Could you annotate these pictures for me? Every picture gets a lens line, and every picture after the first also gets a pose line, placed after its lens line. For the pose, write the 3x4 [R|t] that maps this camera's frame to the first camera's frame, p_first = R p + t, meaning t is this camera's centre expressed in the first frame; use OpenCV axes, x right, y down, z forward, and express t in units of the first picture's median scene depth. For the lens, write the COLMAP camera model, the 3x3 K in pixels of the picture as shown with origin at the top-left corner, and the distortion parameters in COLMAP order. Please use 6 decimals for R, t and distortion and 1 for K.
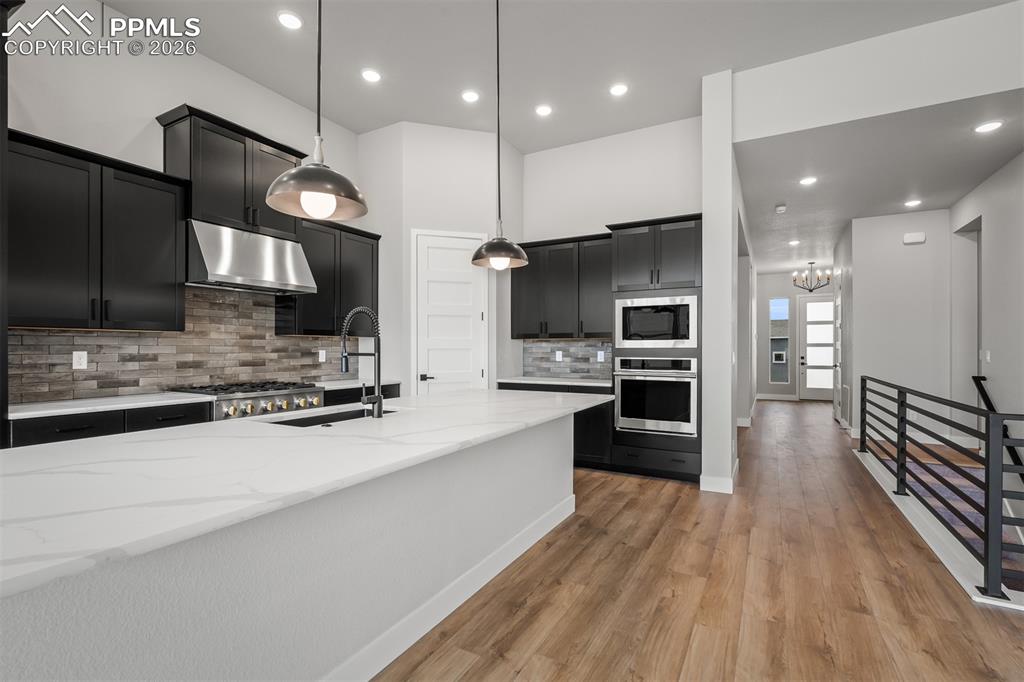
lens RADIAL K [[469.2, 0, 497.7], [0, 469.2, 349.5], [0, 0, 1]] dist [0.003239, 0.000317]
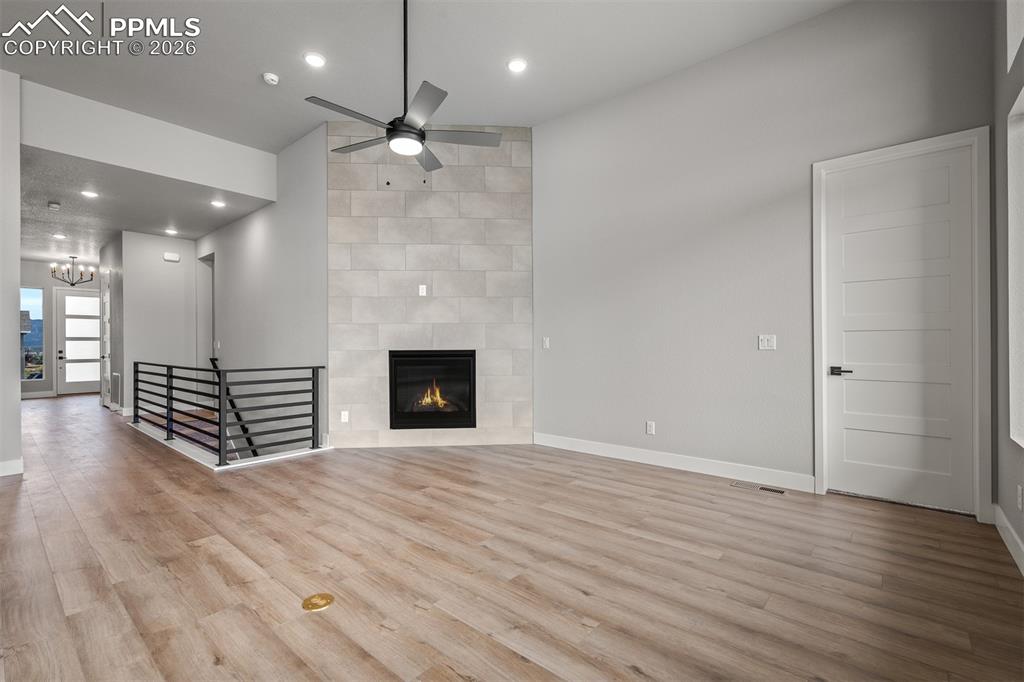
lens RADIAL K [[457.5, 0, 528.6], [0, 457.5, 344.0], [0, 0, 1]] dist [-0.005687, -0.000513]
pose [[0.165276, -0.001067, 0.986247, -0.295480], [0.007608, 0.999971, -0.000193, 0.022347], [-0.986218, 0.007536, 0.165279, -0.276323]]
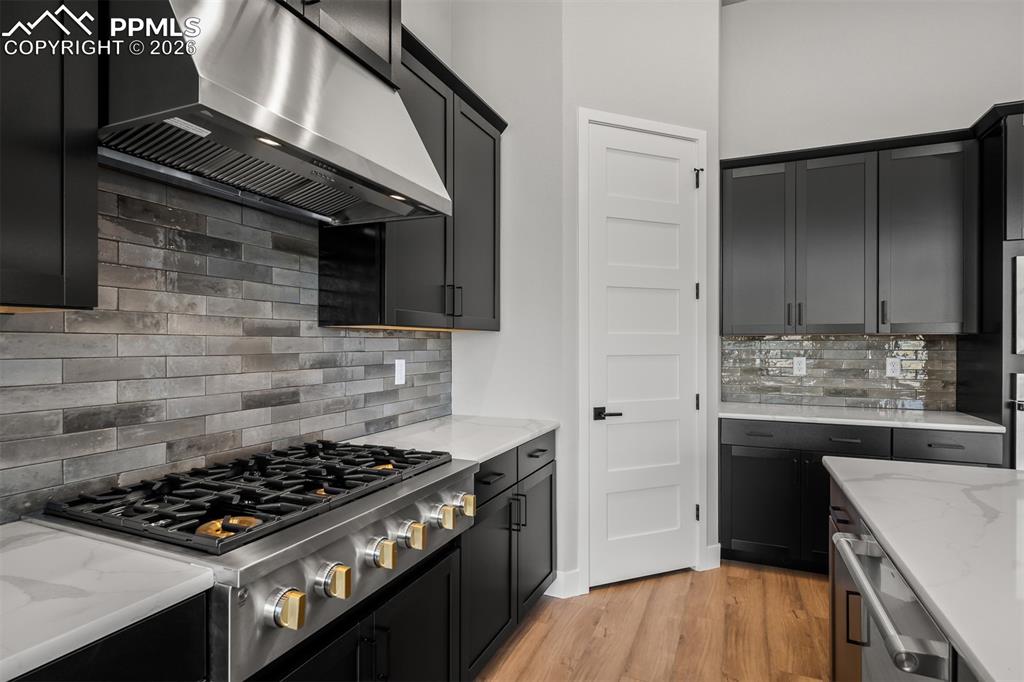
lens RADIAL K [[522.9, 0, 491.3], [0, 522.9, 343.9], [0, 0, 1]] dist [0.001114, 0.000049]
pose [[0.995011, -0.000086, 0.099767, -0.372782], [0.000125, 1.000000, -0.000384, -0.014829], [-0.099767, 0.000395, 0.995011, 0.536586]]
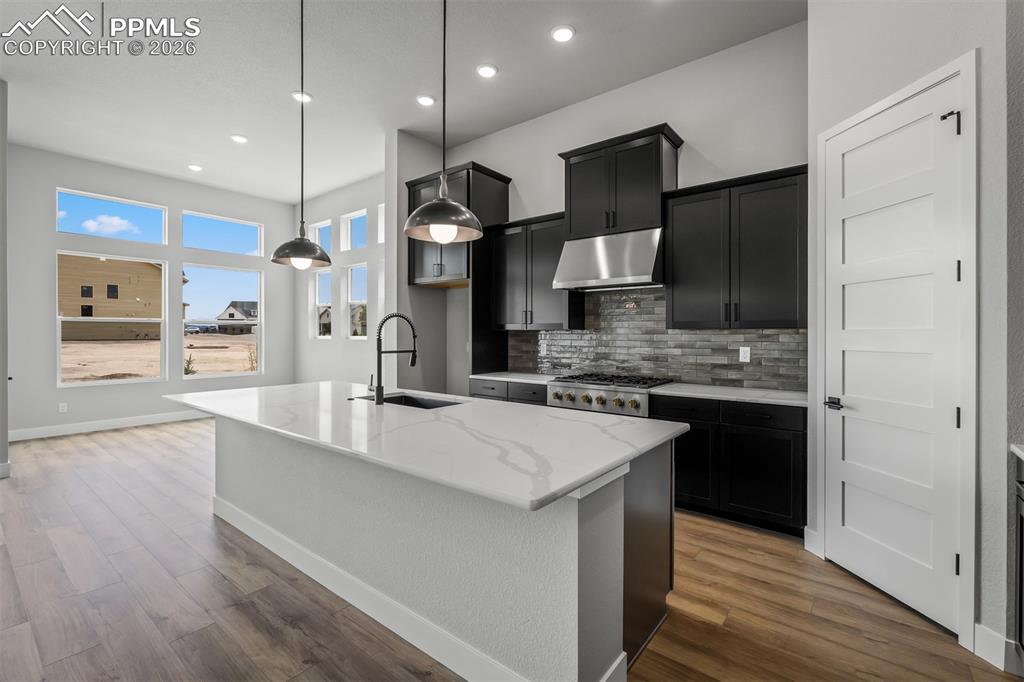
lens RADIAL K [[458.4, 0, 515.1], [0, 458.4, 331.2], [0, 0, 1]] dist [0.010191, 0.000019]
pose [[-0.148903, -0.005110, -0.988839, 0.471052], [-0.001997, 0.999986, -0.004867, -0.022081], [0.988850, 0.001250, -0.148911, 0.822963]]
